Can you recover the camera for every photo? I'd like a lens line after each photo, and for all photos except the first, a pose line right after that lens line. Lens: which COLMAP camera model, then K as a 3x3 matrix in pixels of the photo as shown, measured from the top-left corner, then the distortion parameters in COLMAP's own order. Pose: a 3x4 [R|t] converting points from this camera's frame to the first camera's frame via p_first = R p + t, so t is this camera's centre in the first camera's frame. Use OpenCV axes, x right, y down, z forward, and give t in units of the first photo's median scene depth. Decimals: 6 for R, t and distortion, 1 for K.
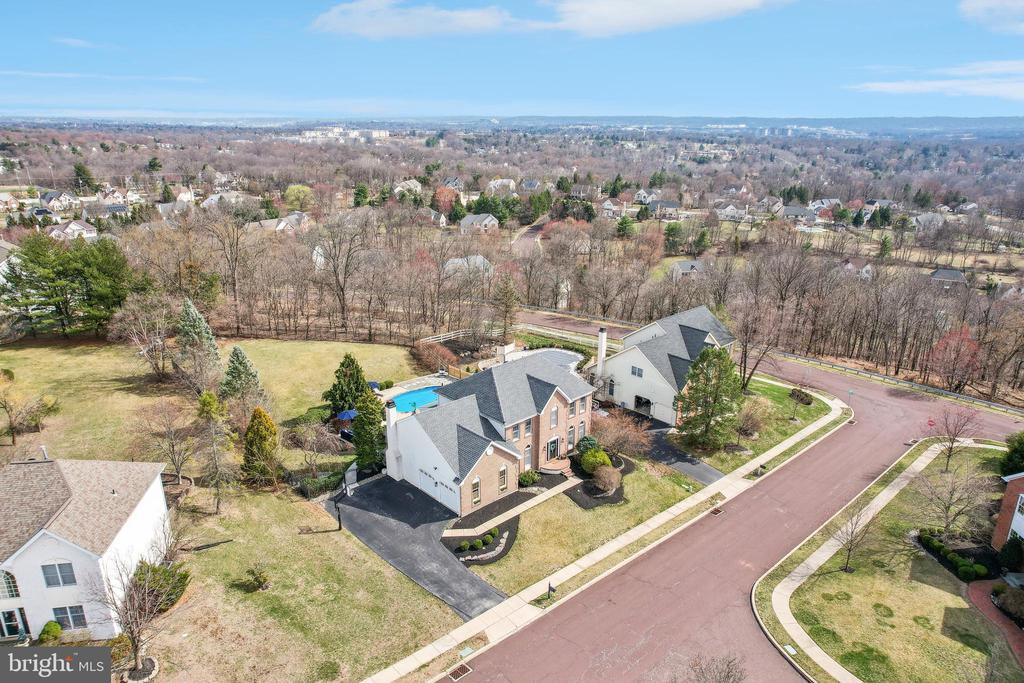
lens RADIAL K [[667.8, 0, 512.0], [0, 667.8, 341.5], [0, 0, 1]] dist [-0.057403, 0.064389]
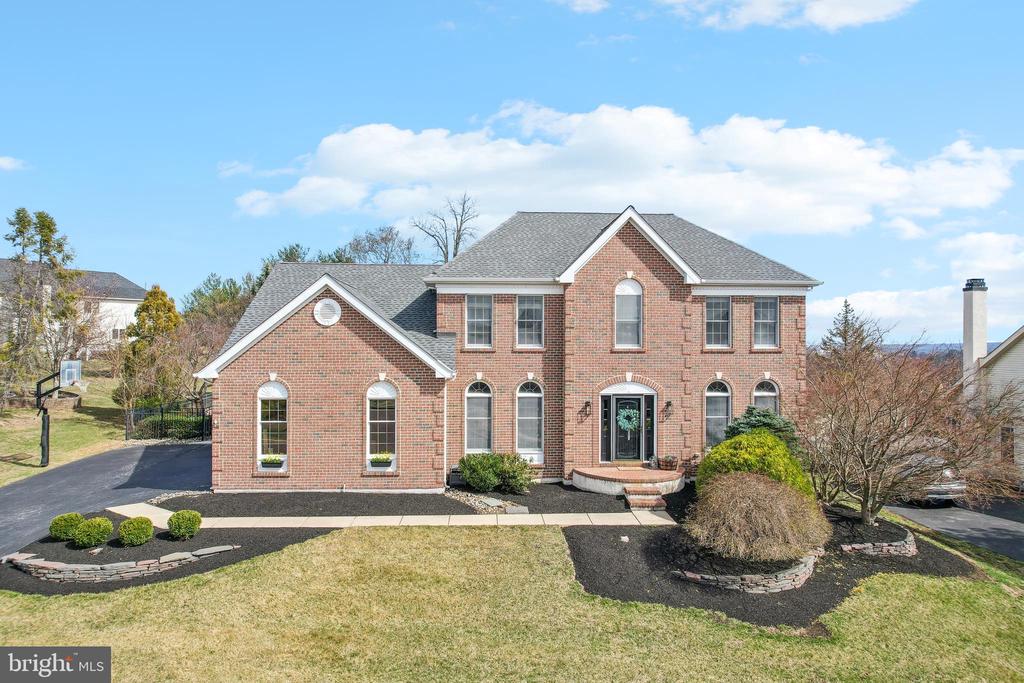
lens RADIAL K [[677.6, 0, 512.0], [0, 677.6, 341.5], [0, 0, 1]] dist [-0.069922, 0.056660]
pose [[0.769580, -0.004637, -0.638534, 0.231710], [-0.203228, 0.946198, -0.251808, 0.222756], [0.605347, 0.323554, 0.727233, 0.741772]]
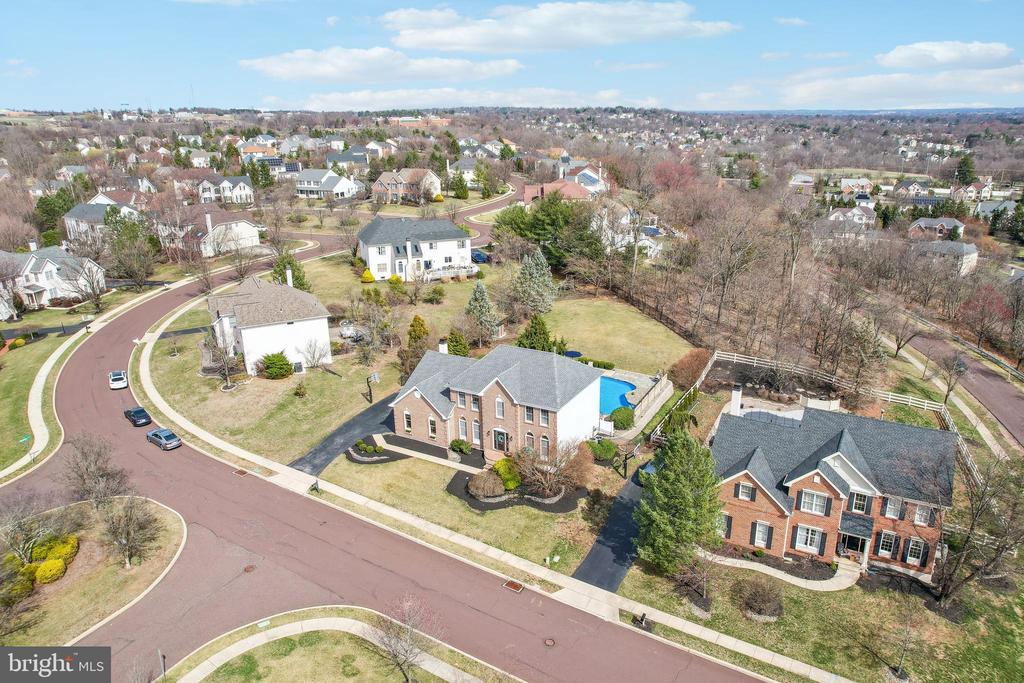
lens RADIAL K [[702.8, 0, 514.7], [0, 702.8, 320.1], [0, 0, 1]] dist [-0.064122, 0.033072]
pose [[0.304026, 0.265367, -0.914958, 1.011878], [-0.292571, 0.940016, 0.175418, -0.204382], [0.906626, 0.214359, 0.363428, 0.617816]]
